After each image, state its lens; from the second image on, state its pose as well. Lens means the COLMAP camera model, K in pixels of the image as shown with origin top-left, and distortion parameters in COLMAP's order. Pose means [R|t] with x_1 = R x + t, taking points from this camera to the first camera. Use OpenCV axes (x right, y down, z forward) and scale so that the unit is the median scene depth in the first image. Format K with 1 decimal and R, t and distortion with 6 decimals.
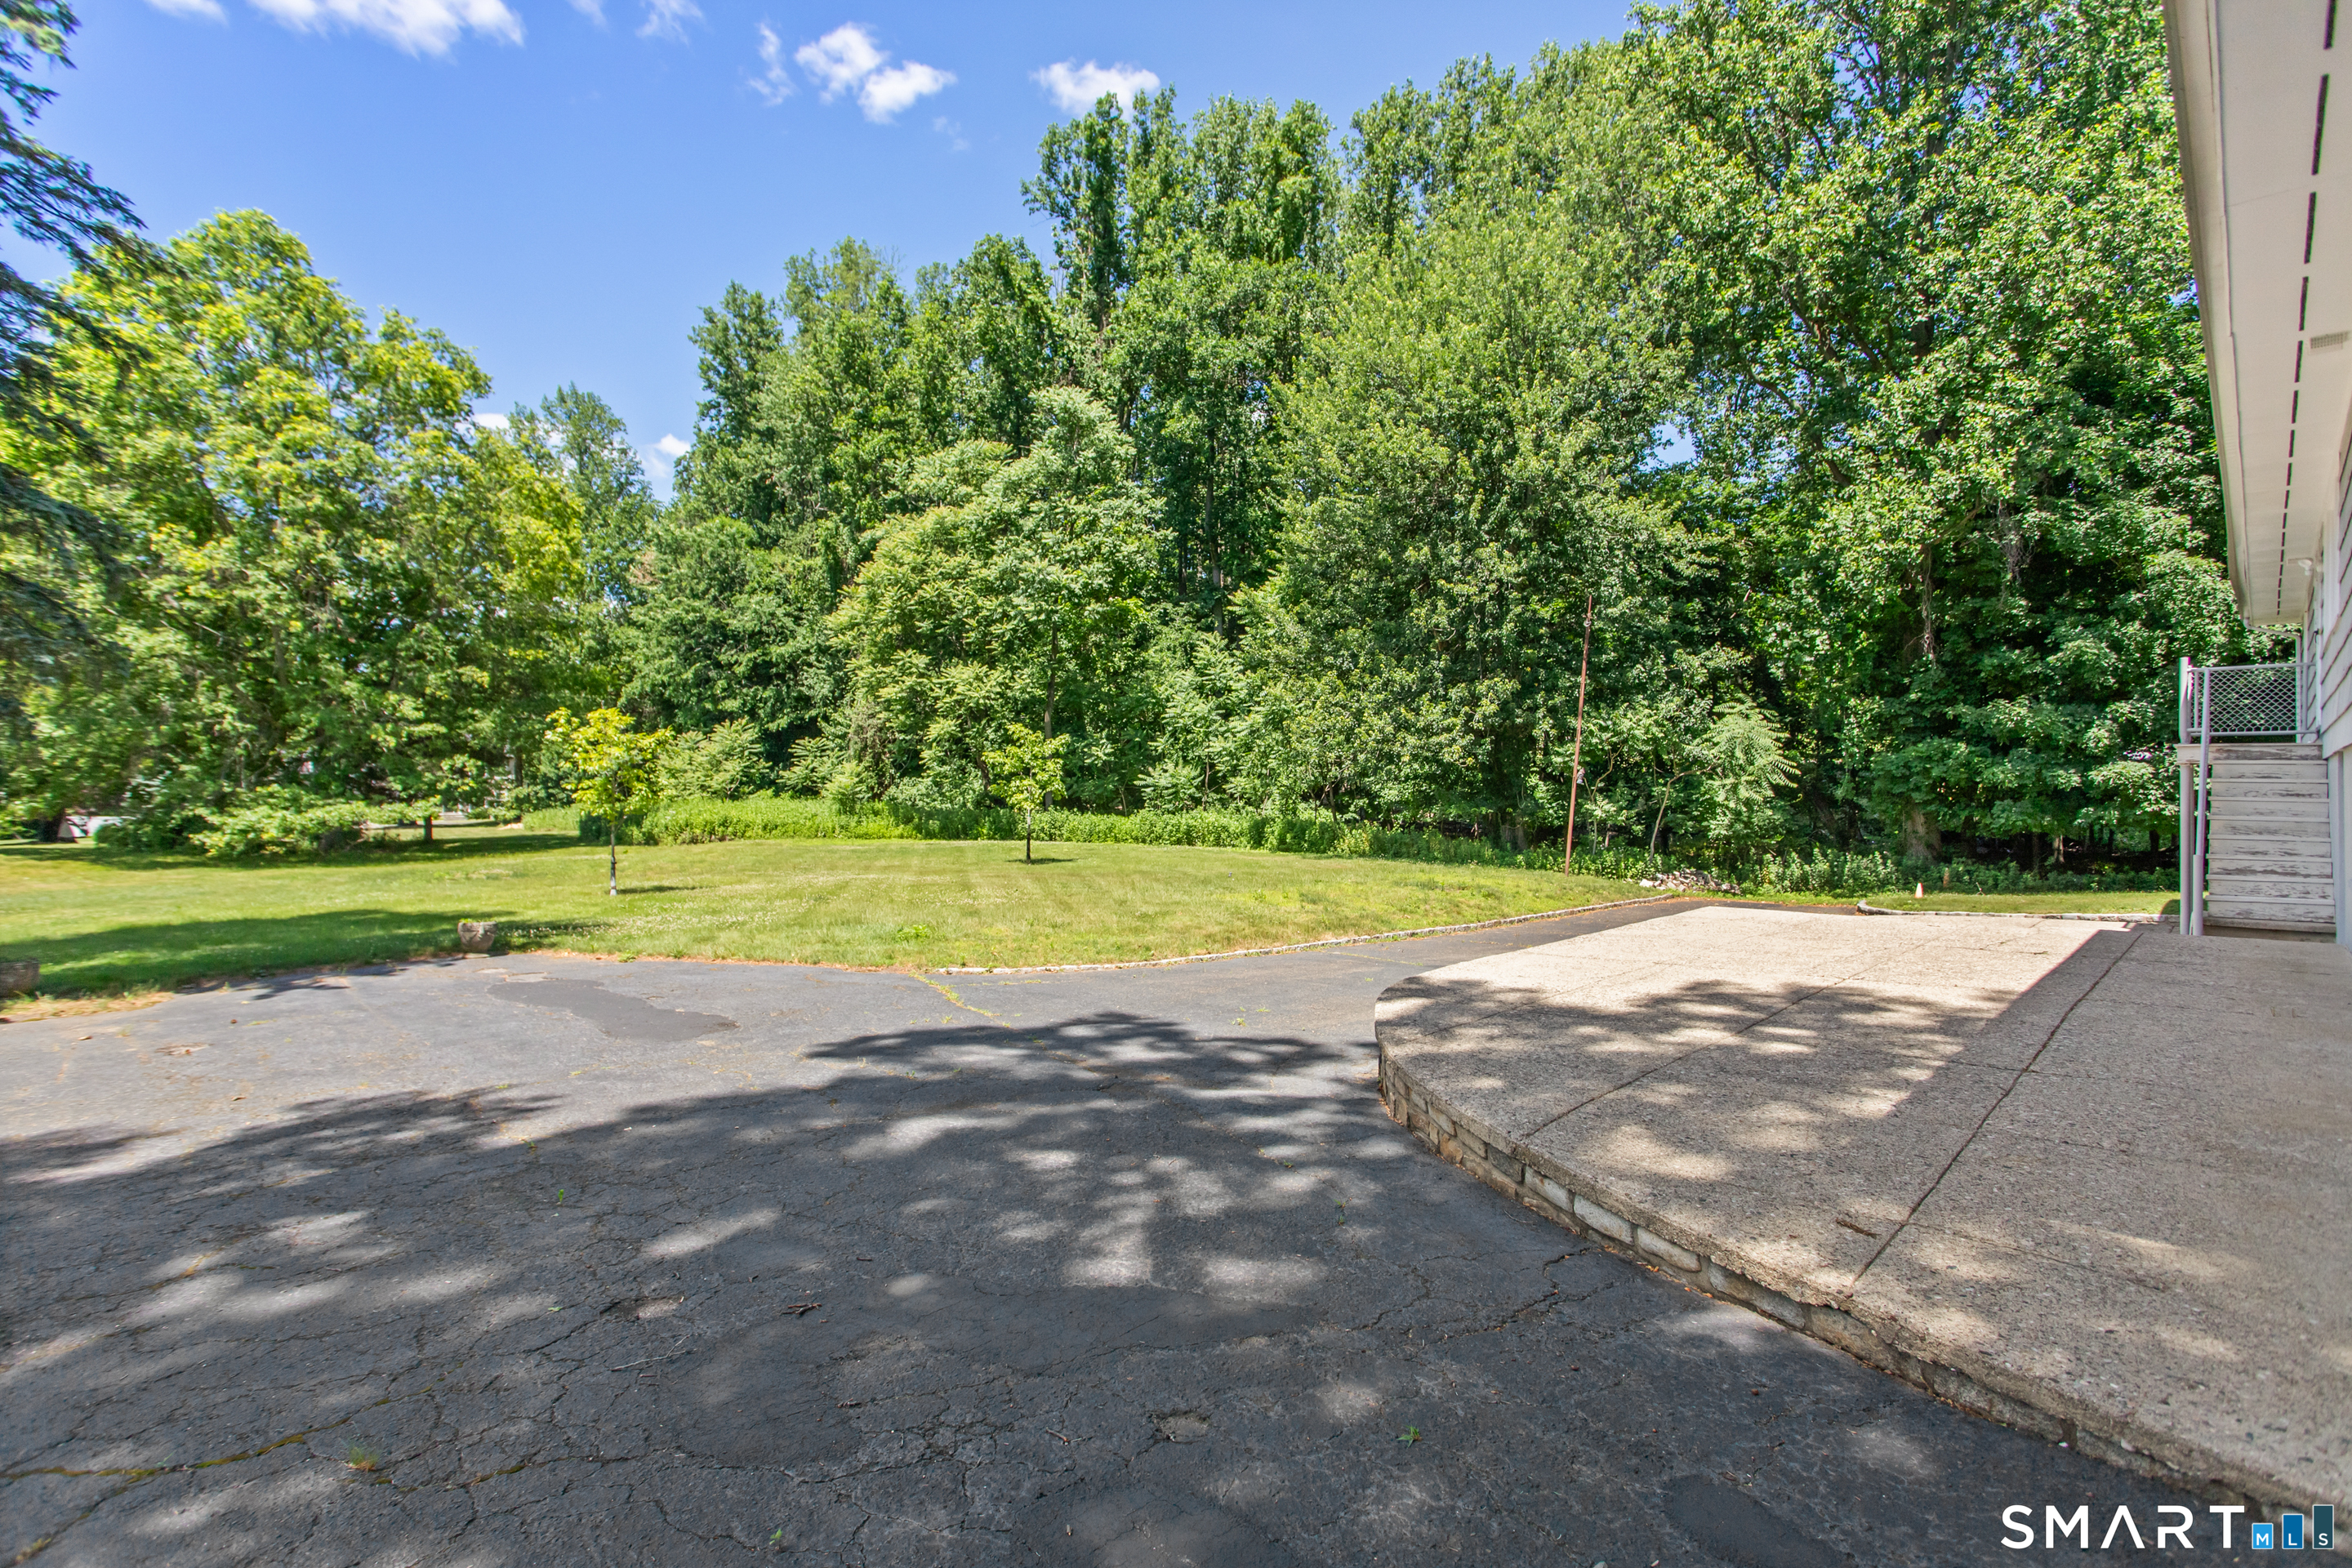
lens RADIAL K [[1119.3, 0, 1160.1], [0, 1119.3, 783.5], [0, 0, 1]] dist [-0.001162, 0.001784]
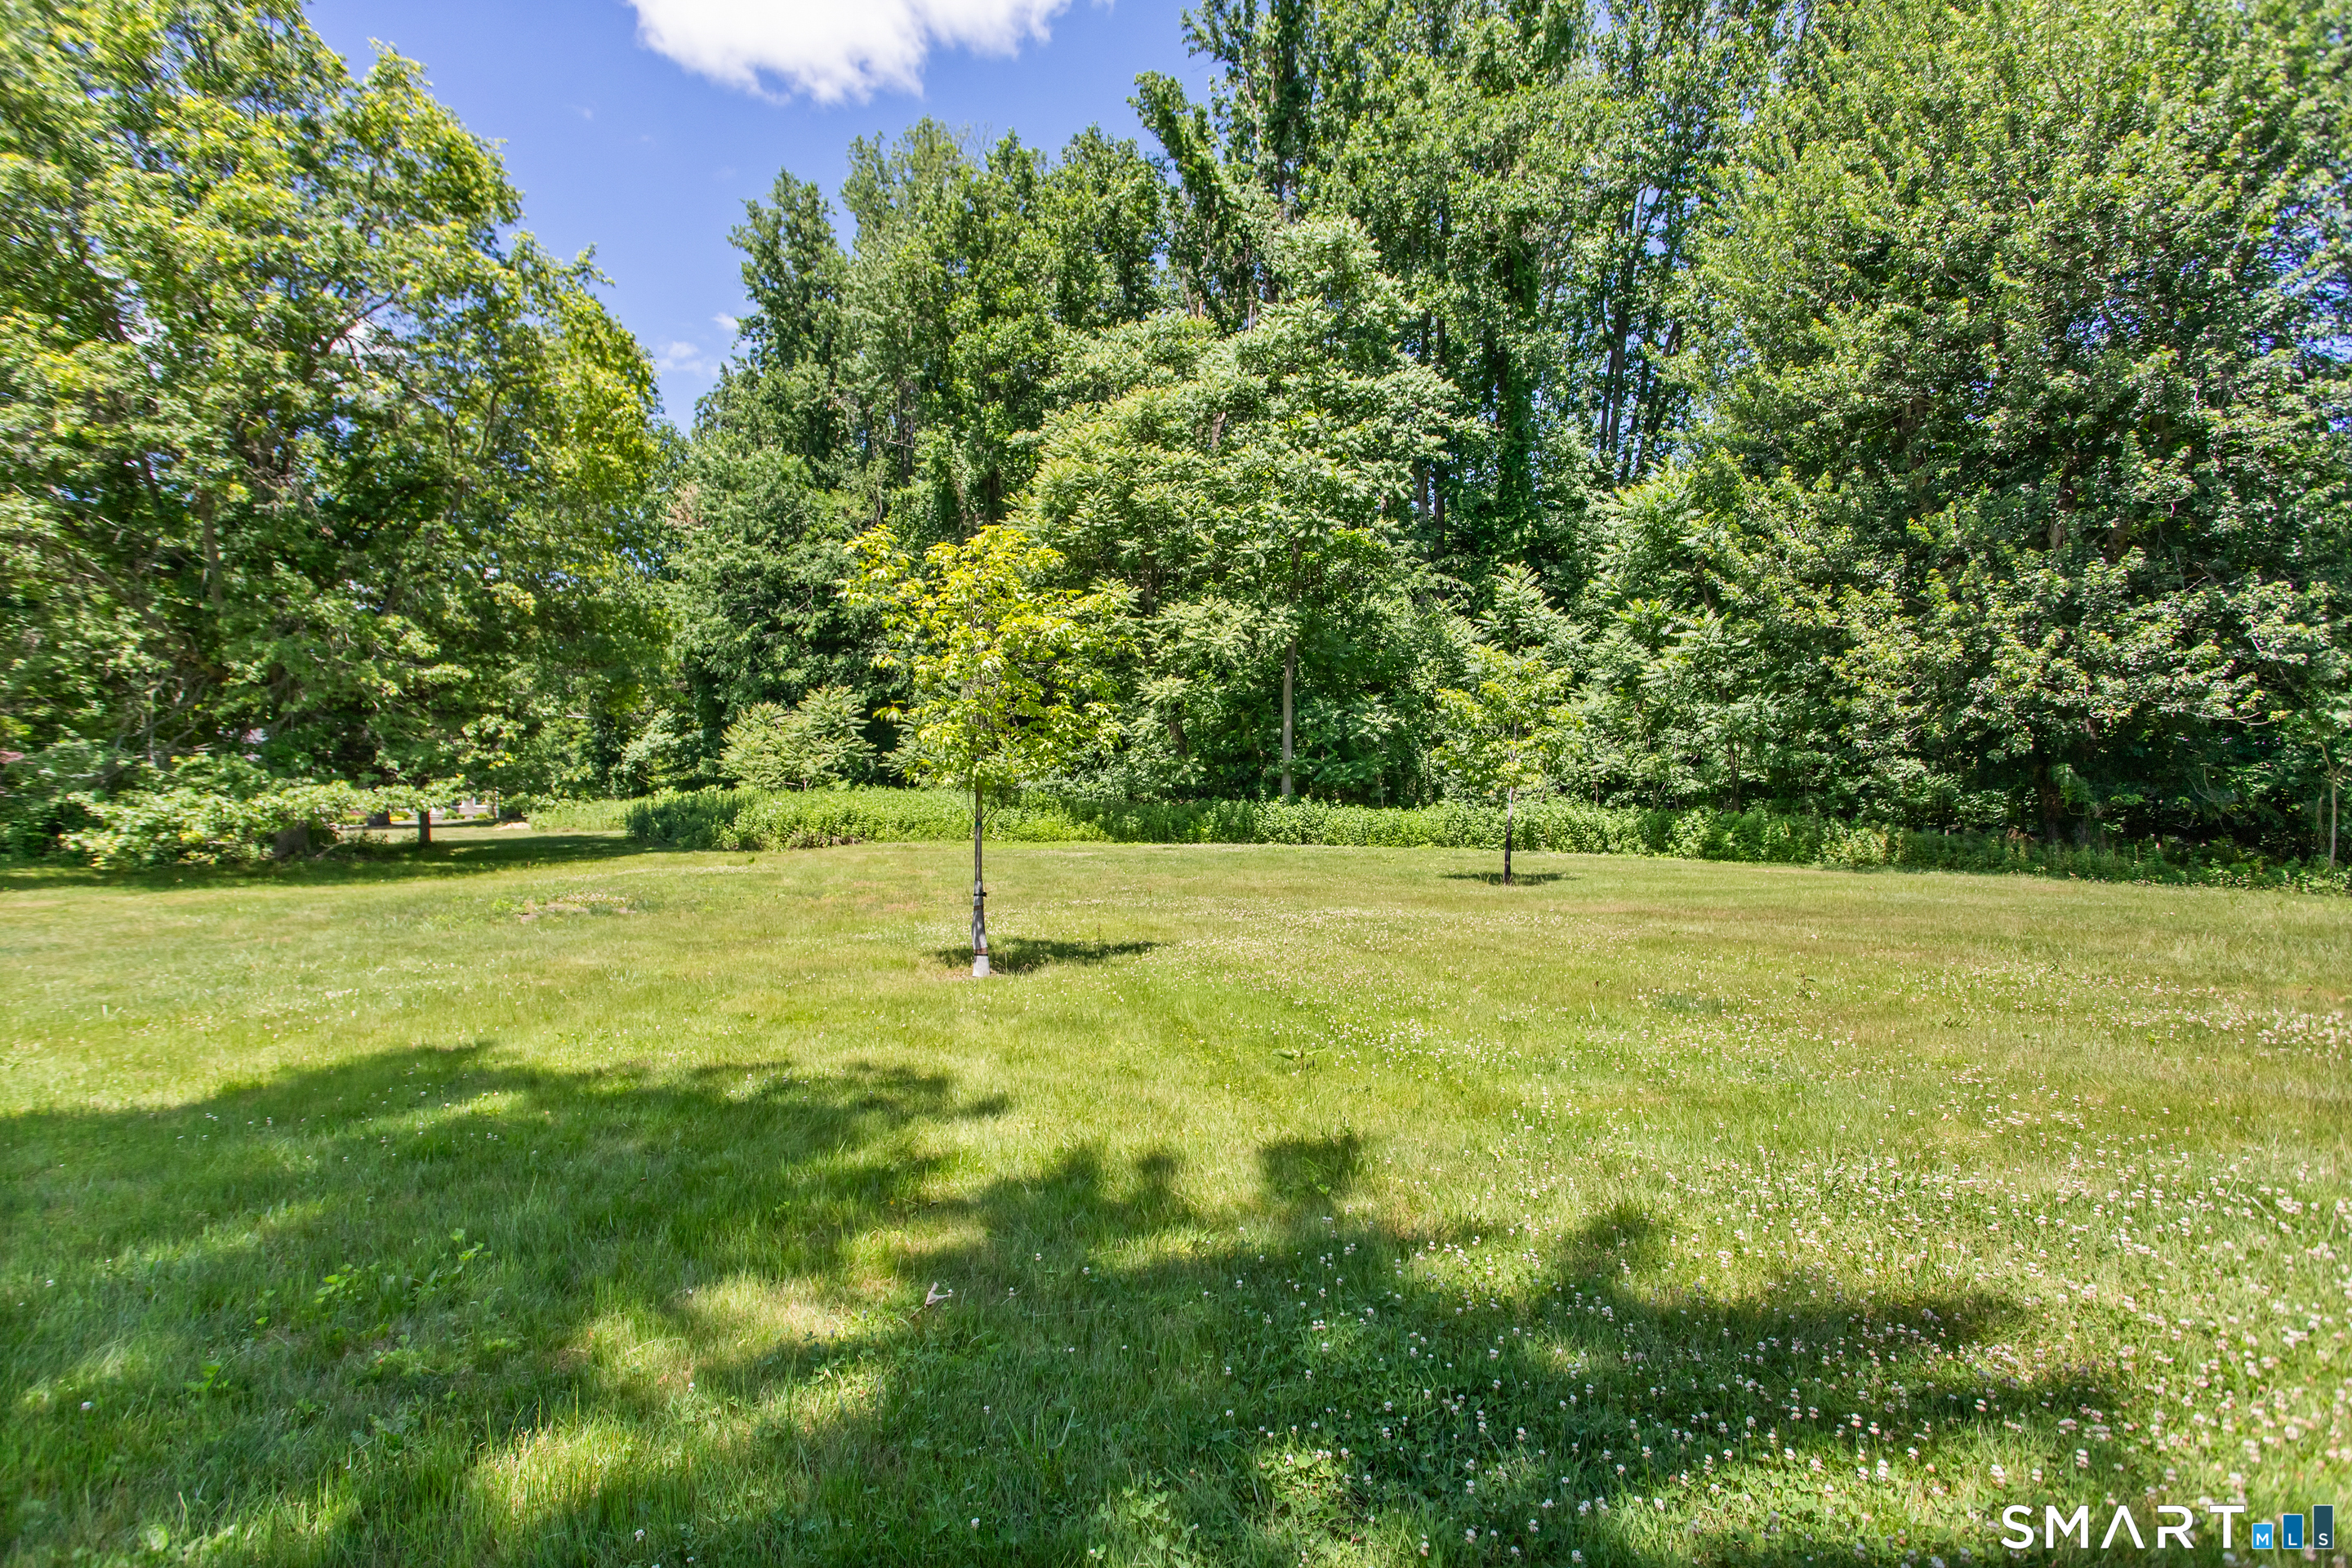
lens RADIAL K [[1119.3, 0, 1162.4], [0, 1119.3, 783.0], [0, 0, 1]] dist [-0.001162, 0.001784]
pose [[0.999536, 0.001731, 0.030412, -0.216346], [-0.001614, 0.999991, -0.003867, 0.014634], [-0.030418, 0.003816, 0.999530, 0.283135]]
